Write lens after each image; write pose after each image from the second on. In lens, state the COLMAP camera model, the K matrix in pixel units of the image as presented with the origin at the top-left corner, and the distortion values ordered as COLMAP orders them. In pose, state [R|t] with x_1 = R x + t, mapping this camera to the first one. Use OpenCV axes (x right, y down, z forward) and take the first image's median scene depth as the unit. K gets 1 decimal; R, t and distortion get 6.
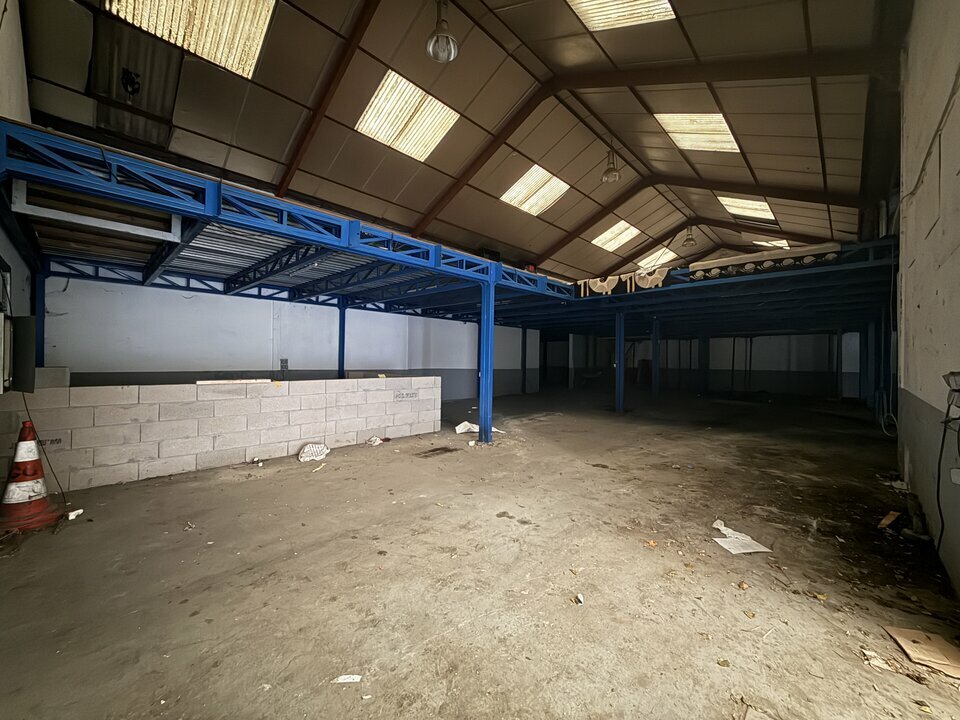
lens RADIAL K [[382.8, 0, 480.5], [0, 382.8, 365.6], [0, 0, 1]] dist [-0.000860, 0.000141]
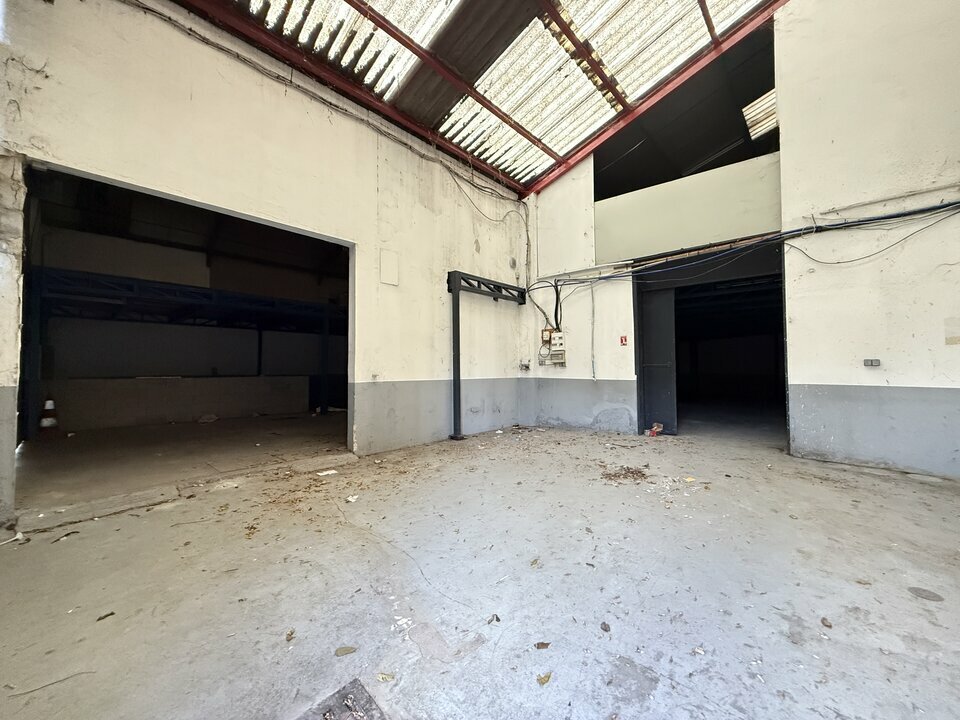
lens RADIAL K [[382.8, 0, 483.4], [0, 382.8, 365.7], [0, 0, 1]] dist [-0.000860, 0.000141]
pose [[0.999544, -0.013868, 0.026825, 0.779893], [0.014524, 0.999596, -0.024418, 0.046883], [-0.026475, 0.024796, 0.999342, -0.785495]]
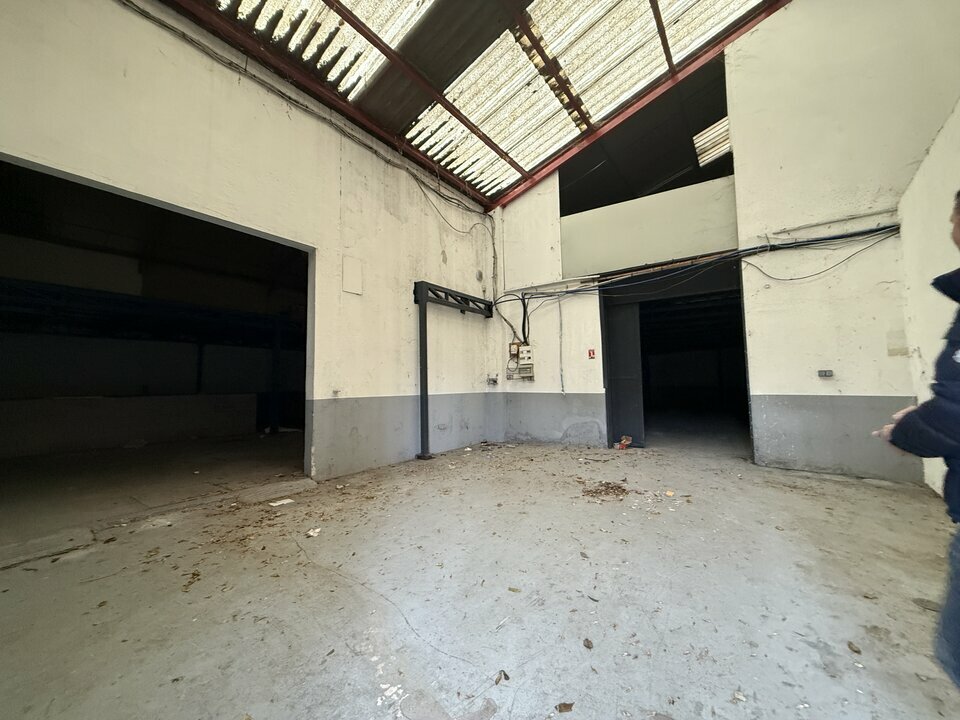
lens RADIAL K [[382.8, 0, 483.1], [0, 382.8, 365.1], [0, 0, 1]] dist [-0.000860, 0.000141]
pose [[0.990138, -0.016954, 0.139063, 0.706637], [0.026227, 0.997533, -0.065123, 0.053089], [-0.137616, 0.068128, 0.988140, -0.680752]]
